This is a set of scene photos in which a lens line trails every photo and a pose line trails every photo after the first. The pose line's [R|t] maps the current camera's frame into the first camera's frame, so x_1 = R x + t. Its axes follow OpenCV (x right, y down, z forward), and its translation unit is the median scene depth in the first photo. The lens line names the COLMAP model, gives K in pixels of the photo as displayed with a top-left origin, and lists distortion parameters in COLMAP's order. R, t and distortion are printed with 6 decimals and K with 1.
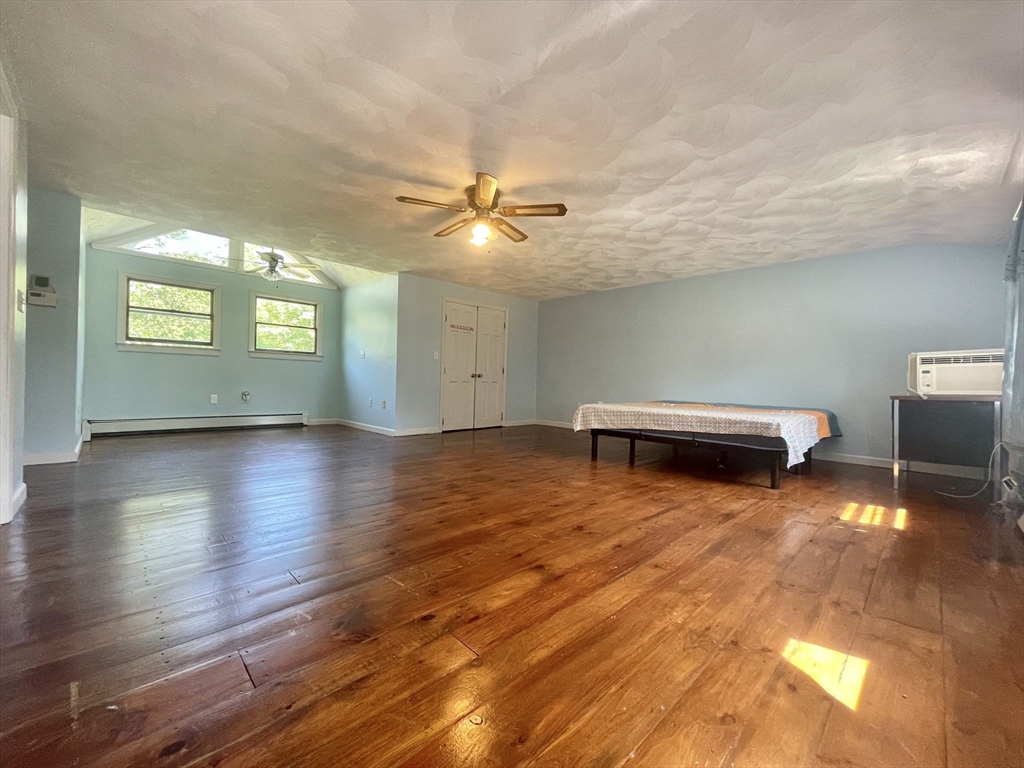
lens RADIAL K [[413.8, 0, 509.3], [0, 413.8, 384.7], [0, 0, 1]] dist [-0.001567, -0.000208]
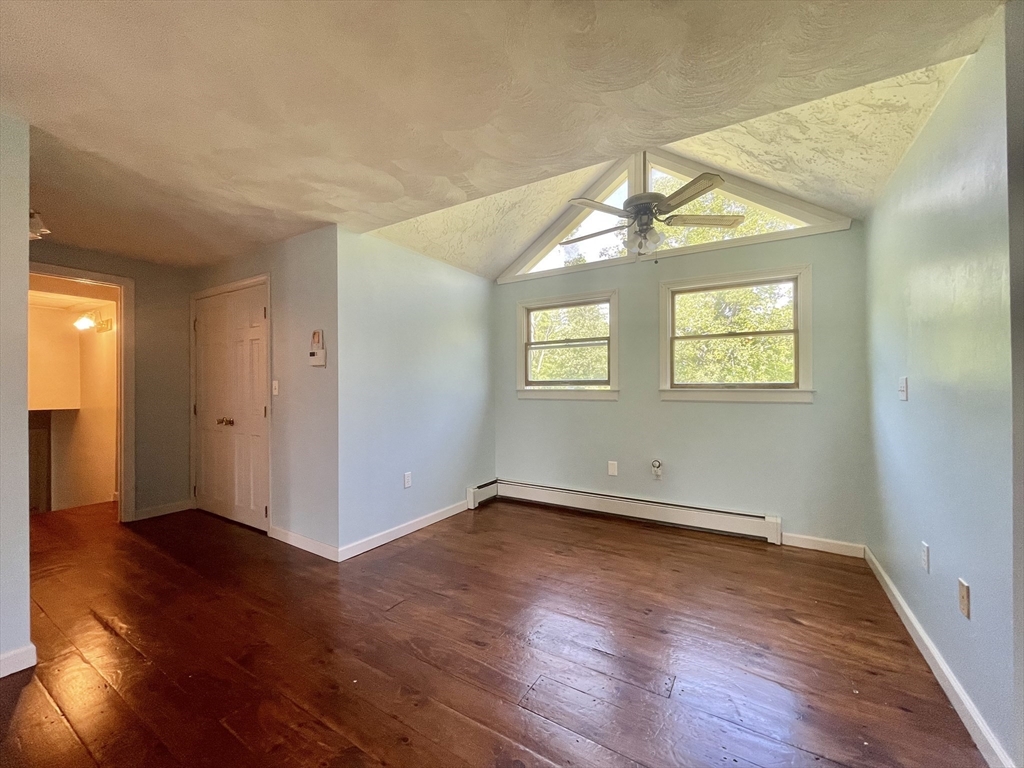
lens RADIAL K [[413.8, 0, 509.3], [0, 413.8, 384.7], [0, 0, 1]] dist [-0.001567, -0.000208]
pose [[0.233734, -0.032855, -0.971745, -0.133274], [0.001996, 0.999443, -0.033311, -0.076650], [0.972299, 0.005846, 0.233669, 0.728809]]
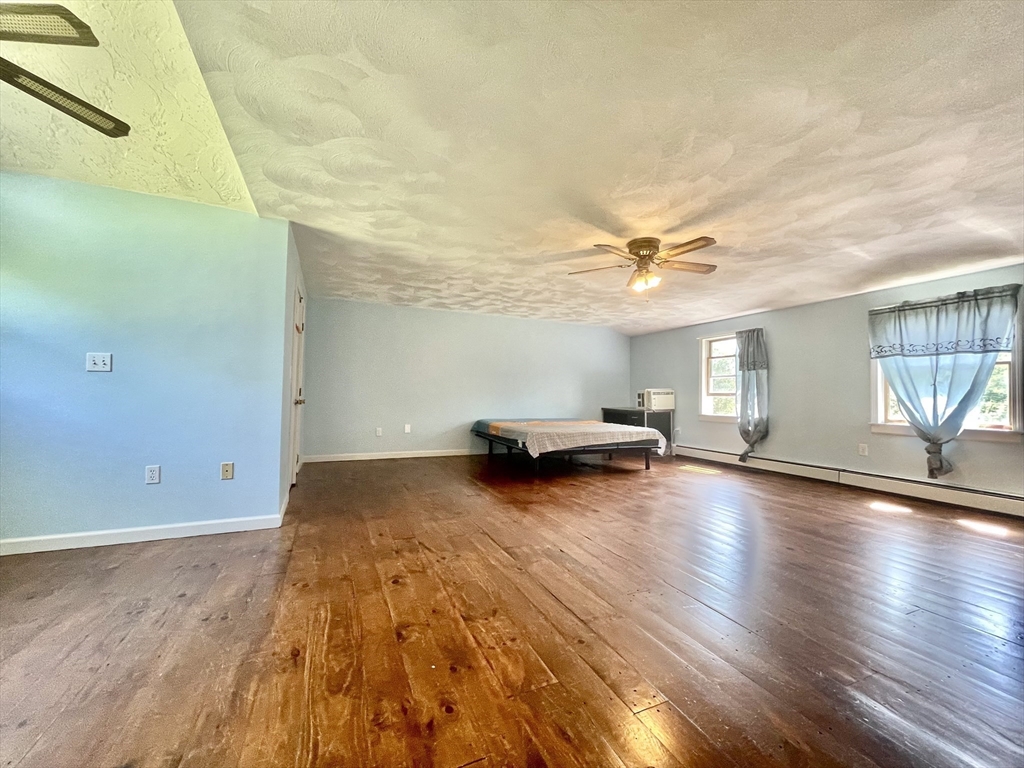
lens RADIAL K [[413.8, 0, 509.3], [0, 413.8, 384.7], [0, 0, 1]] dist [-0.001567, -0.000208]
pose [[0.359361, 0.002173, 0.933196, -0.694222], [0.002836, 0.999990, -0.003420, -0.056392], [-0.933194, 0.003876, 0.359351, 0.545869]]
